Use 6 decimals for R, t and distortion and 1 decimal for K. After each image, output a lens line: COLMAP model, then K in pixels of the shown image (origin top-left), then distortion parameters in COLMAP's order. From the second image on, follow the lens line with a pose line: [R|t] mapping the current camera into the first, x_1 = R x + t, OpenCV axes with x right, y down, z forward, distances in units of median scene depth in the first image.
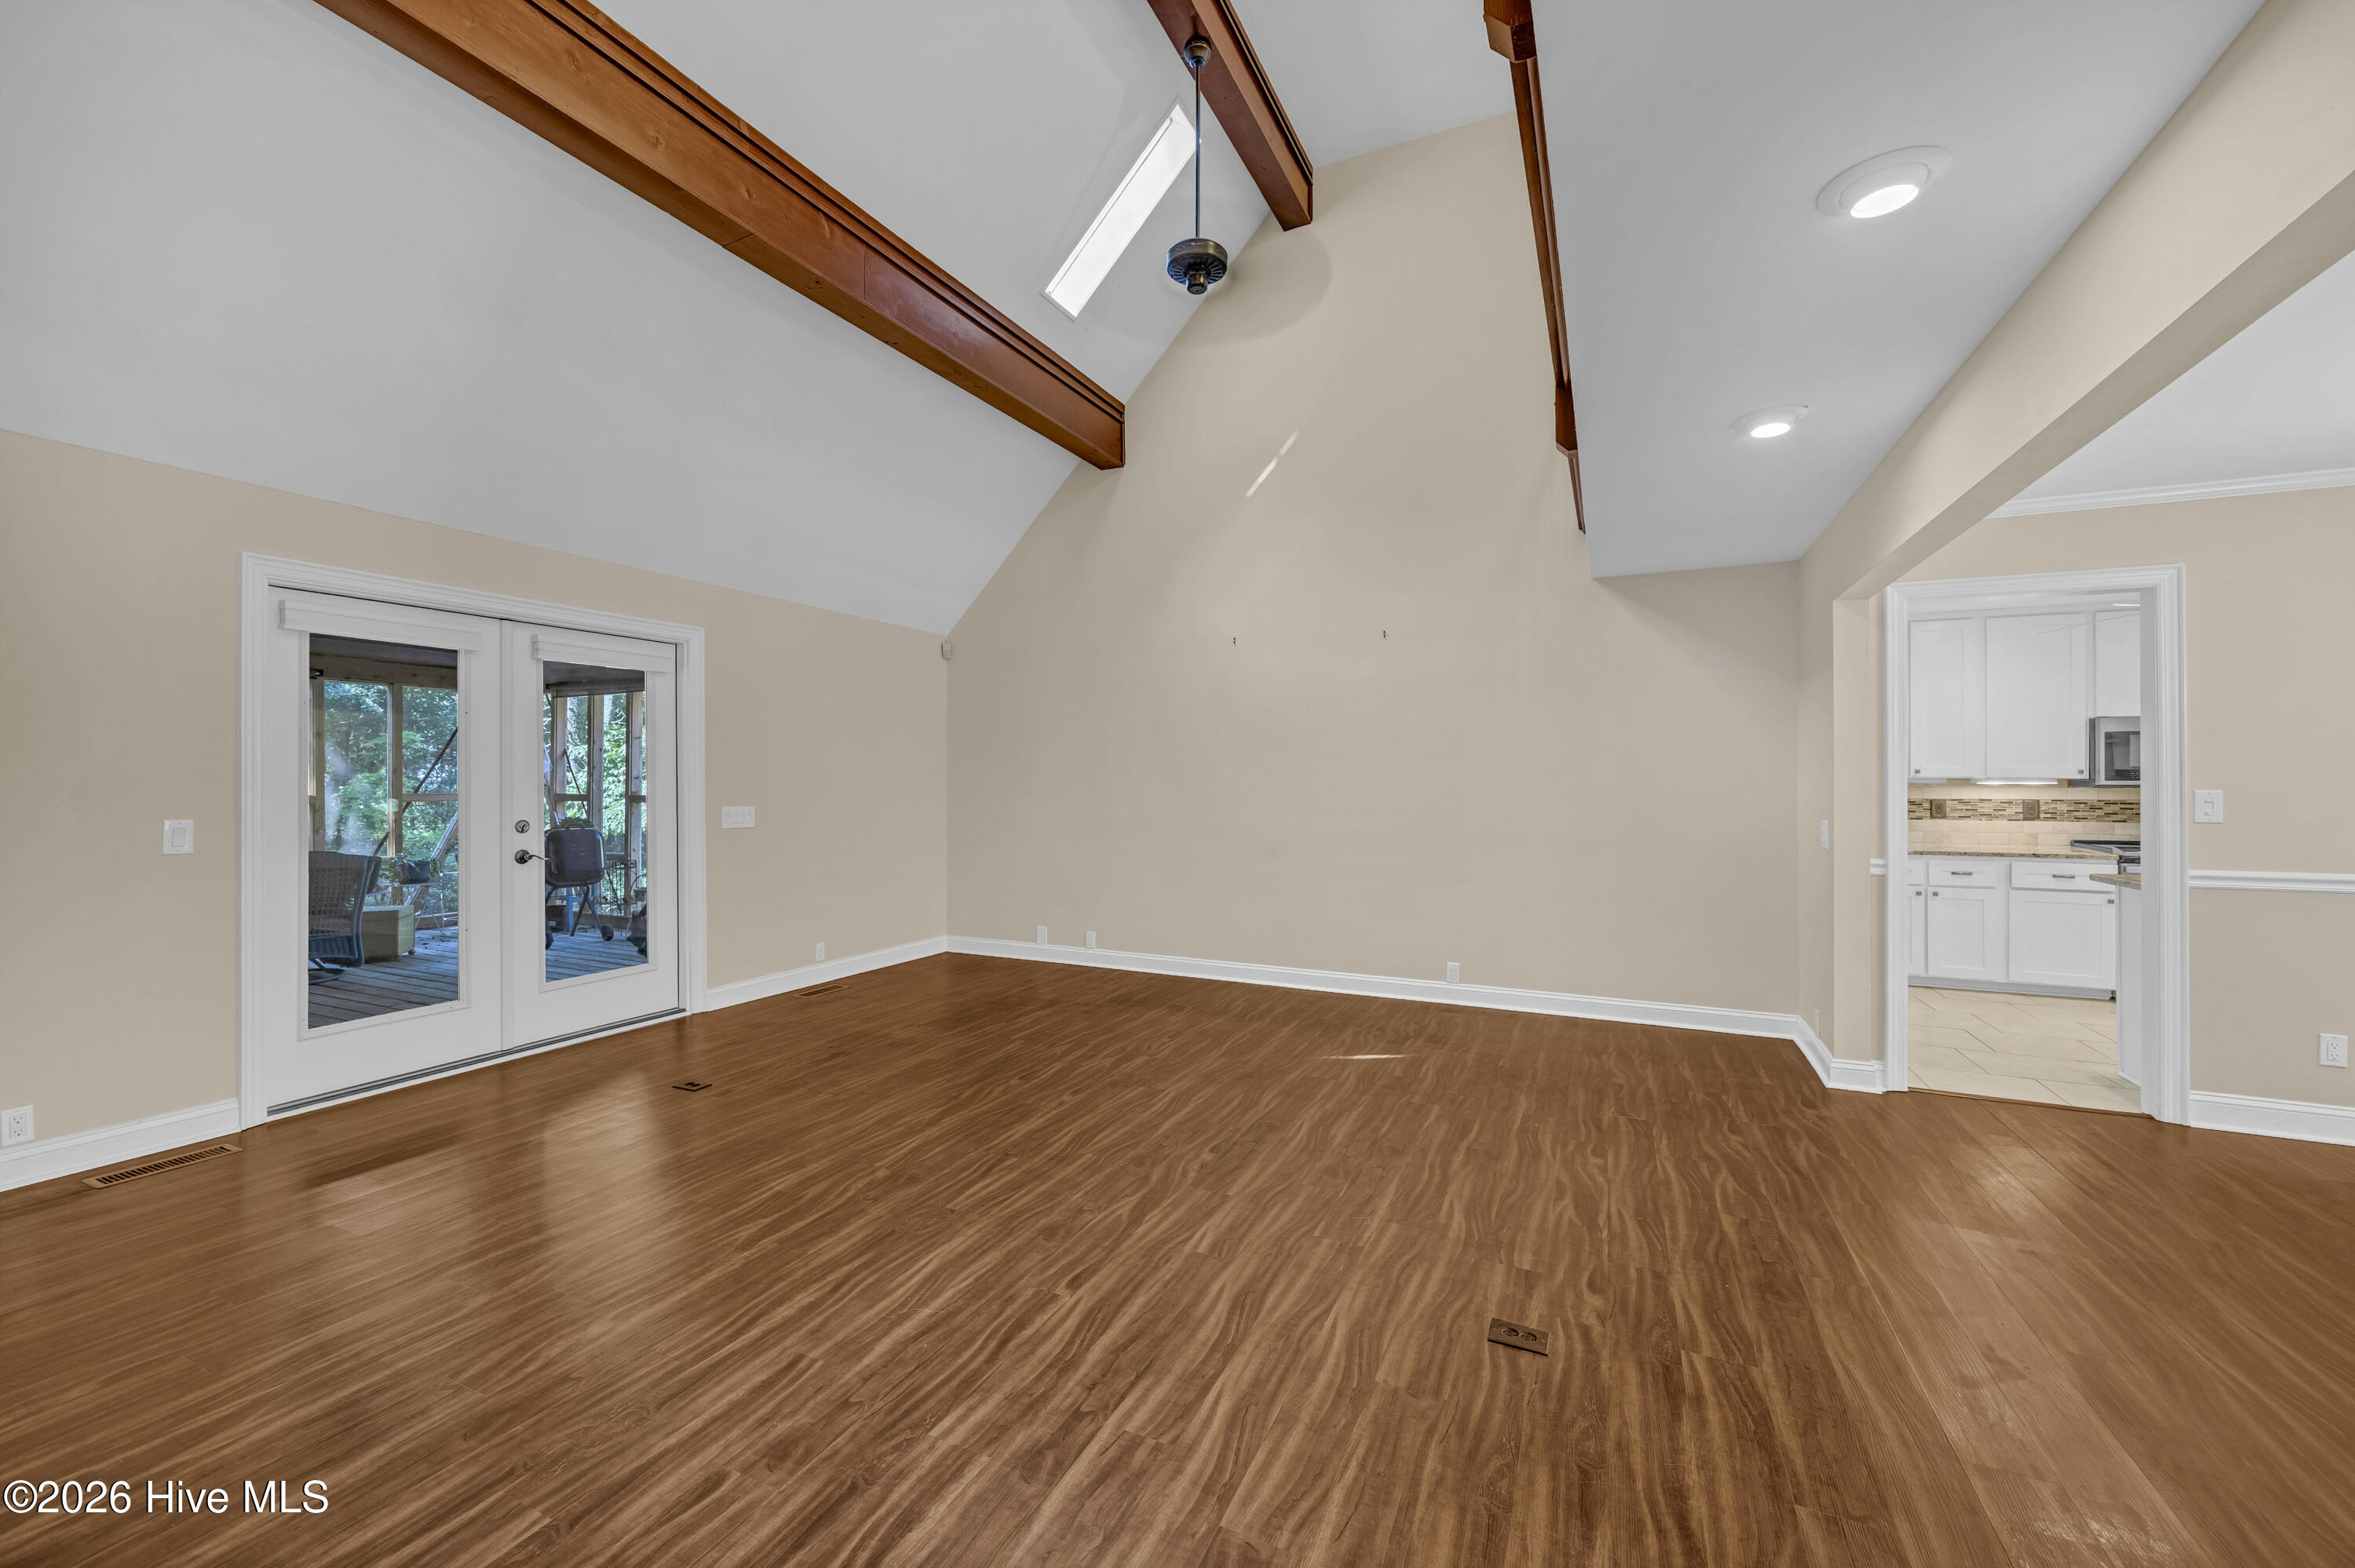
lens RADIAL K [[910.4, 0, 1188.5], [0, 910.4, 779.8], [0, 0, 1]] dist [-0.009136, -0.000587]
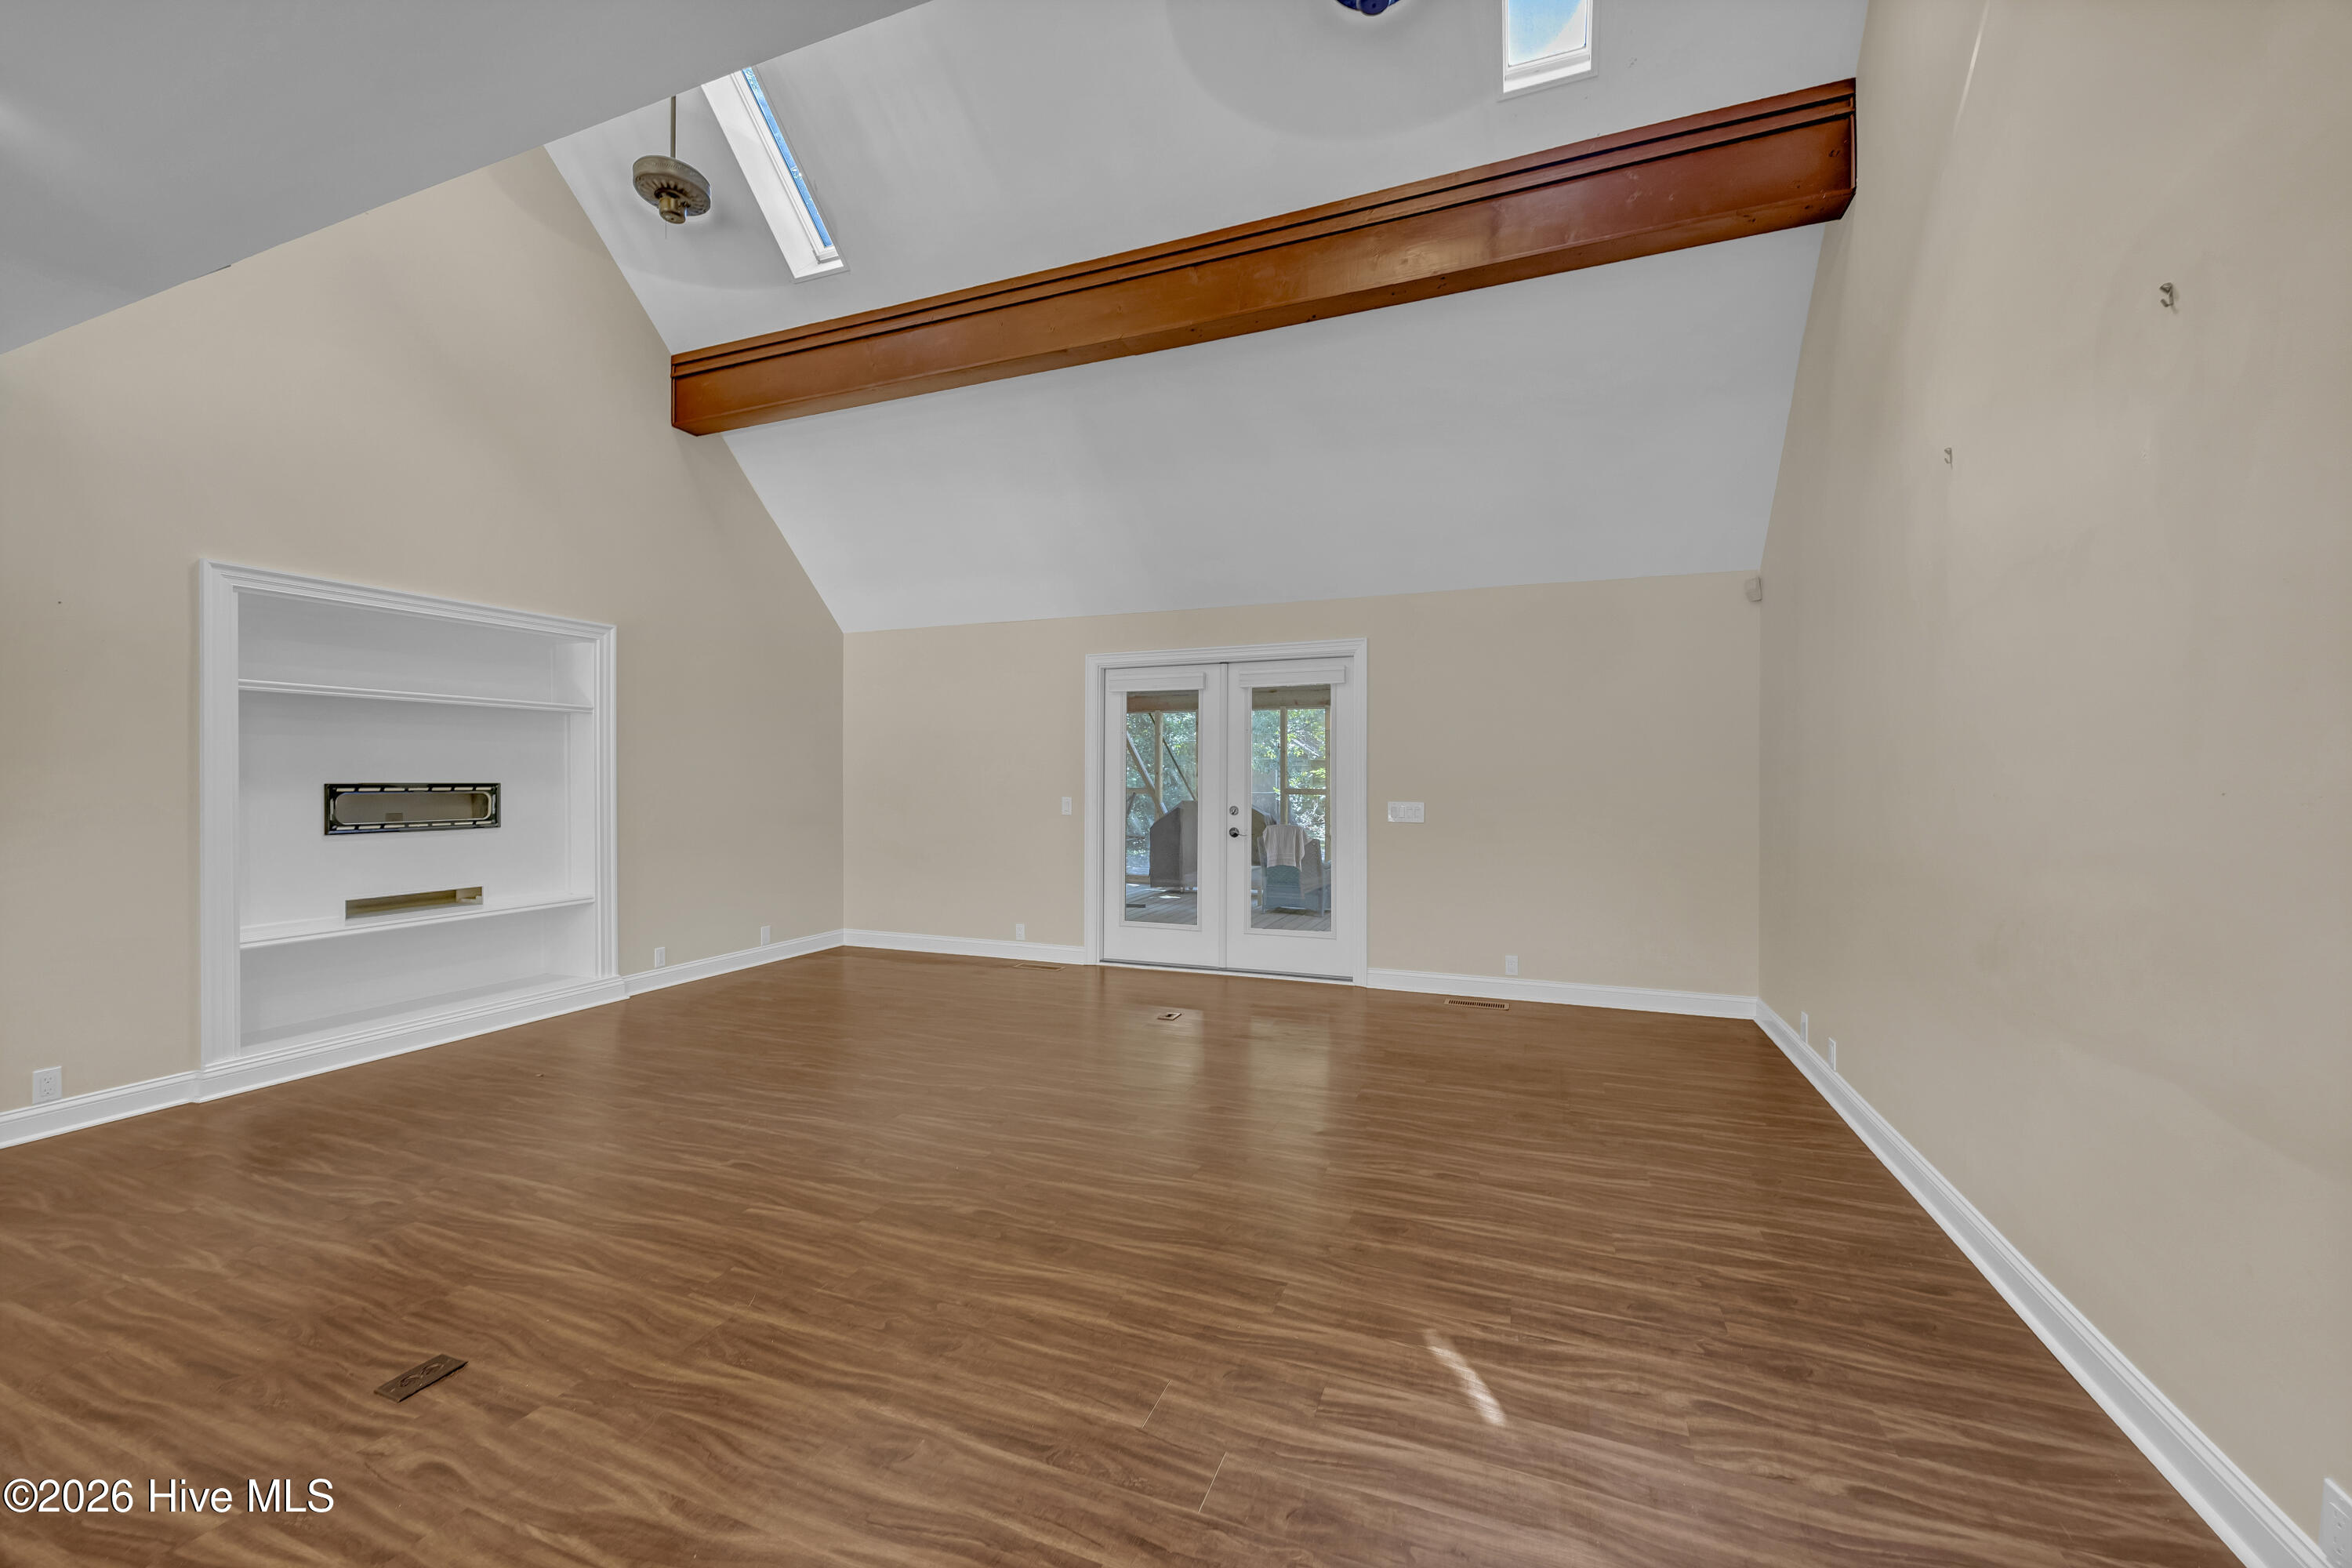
lens RADIAL K [[909.4, 0, 1187.3], [0, 909.4, 786.4], [0, 0, 1]] dist [-0.009136, -0.000587]
pose [[0.070584, 0.005924, -0.997488, 0.877475], [0.001369, 0.999981, 0.006036, 0.009132], [0.997505, -0.001792, 0.070574, 1.133783]]
